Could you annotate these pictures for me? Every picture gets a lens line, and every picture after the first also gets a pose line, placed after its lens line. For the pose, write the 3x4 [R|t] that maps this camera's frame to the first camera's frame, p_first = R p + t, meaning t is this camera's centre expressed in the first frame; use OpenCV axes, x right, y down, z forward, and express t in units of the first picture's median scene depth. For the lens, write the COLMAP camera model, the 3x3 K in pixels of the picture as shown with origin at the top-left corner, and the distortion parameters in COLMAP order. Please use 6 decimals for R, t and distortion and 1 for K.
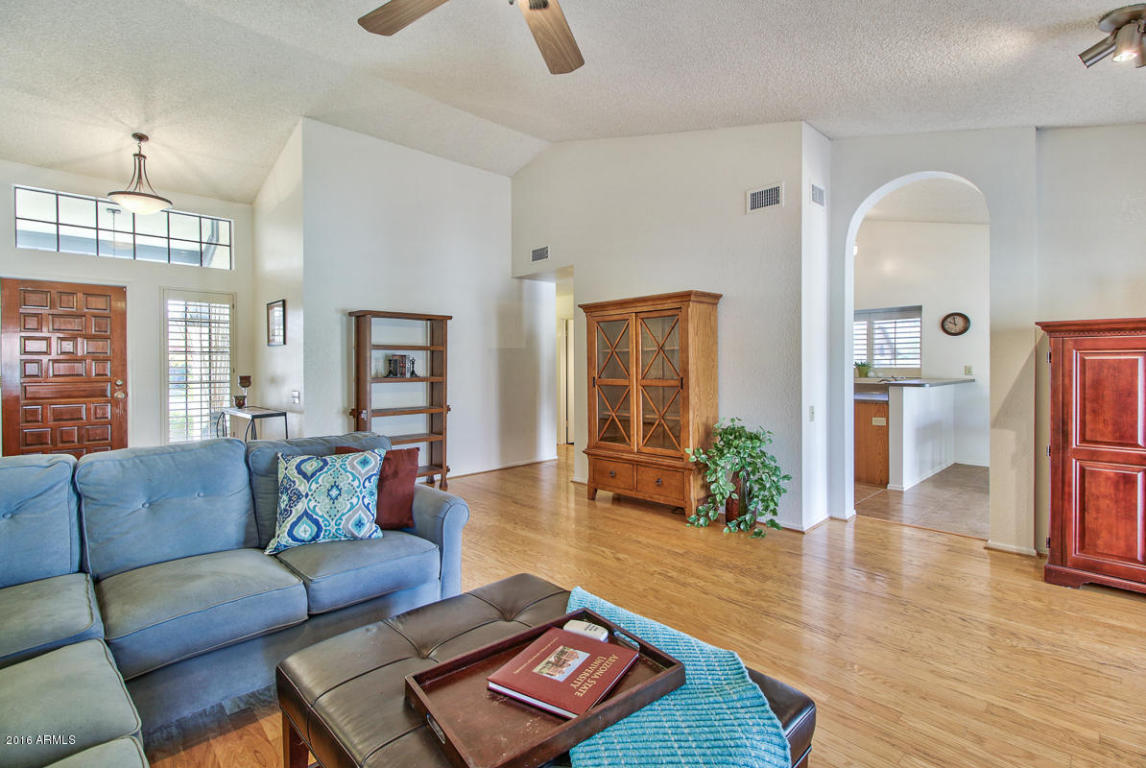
lens RADIAL K [[521.2, 0, 540.2], [0, 521.2, 365.1], [0, 0, 1]] dist [0.038272, -0.025543]
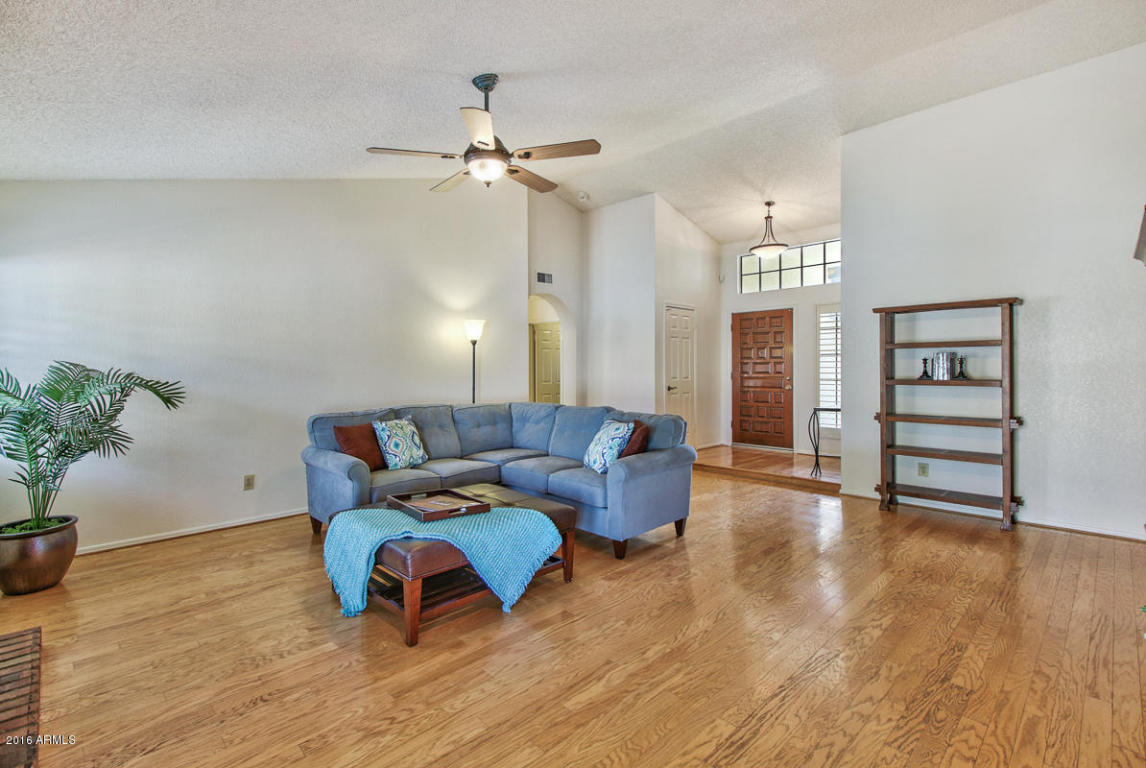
lens RADIAL K [[521.2, 0, 540.2], [0, 521.2, 365.1], [0, 0, 1]] dist [0.038272, -0.025543]
pose [[-0.015435, -0.004083, -0.999873, 0.587755], [0.004072, 0.999983, -0.004147, 0.001393], [0.999873, -0.004136, -0.015418, 0.371225]]
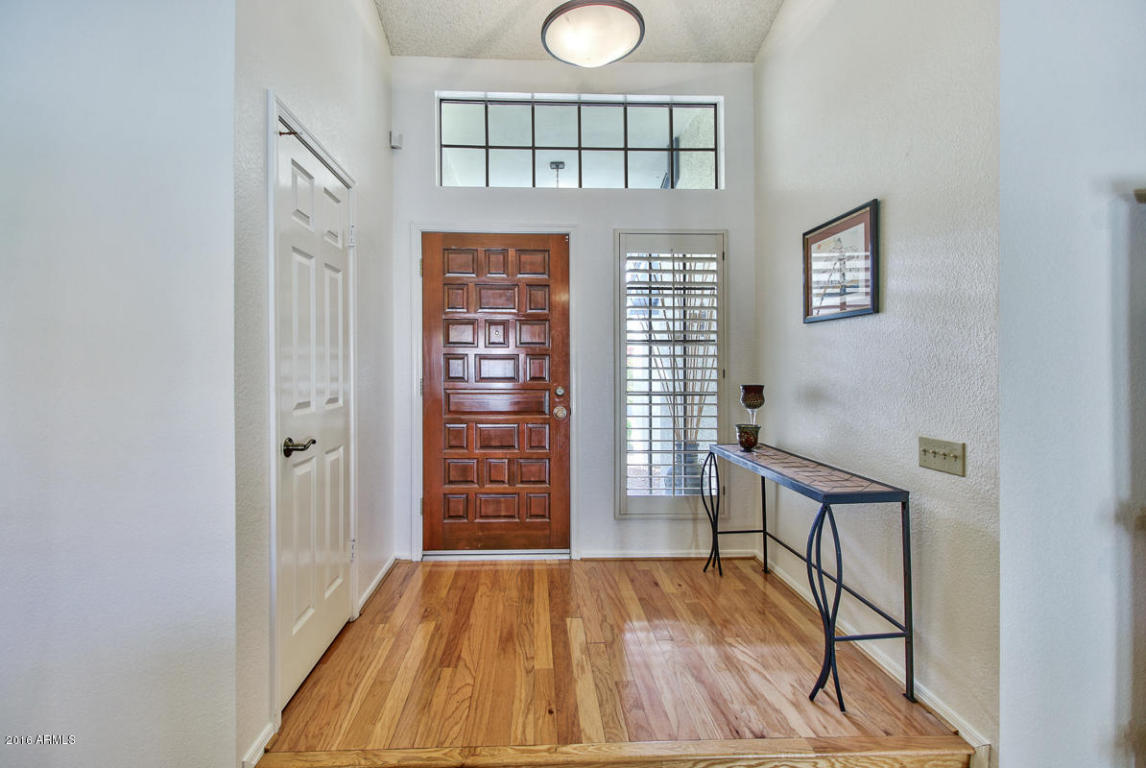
lens RADIAL K [[512.3, 0, 542.8], [0, 512.3, 372.4], [0, 0, 1]] dist [-0.000213, -0.000086]
pose [[0.756695, 0.009831, -0.653694, -0.423312], [-0.004196, 0.999939, 0.010181, 0.004854], [0.653755, -0.004961, 0.756690, 0.537745]]
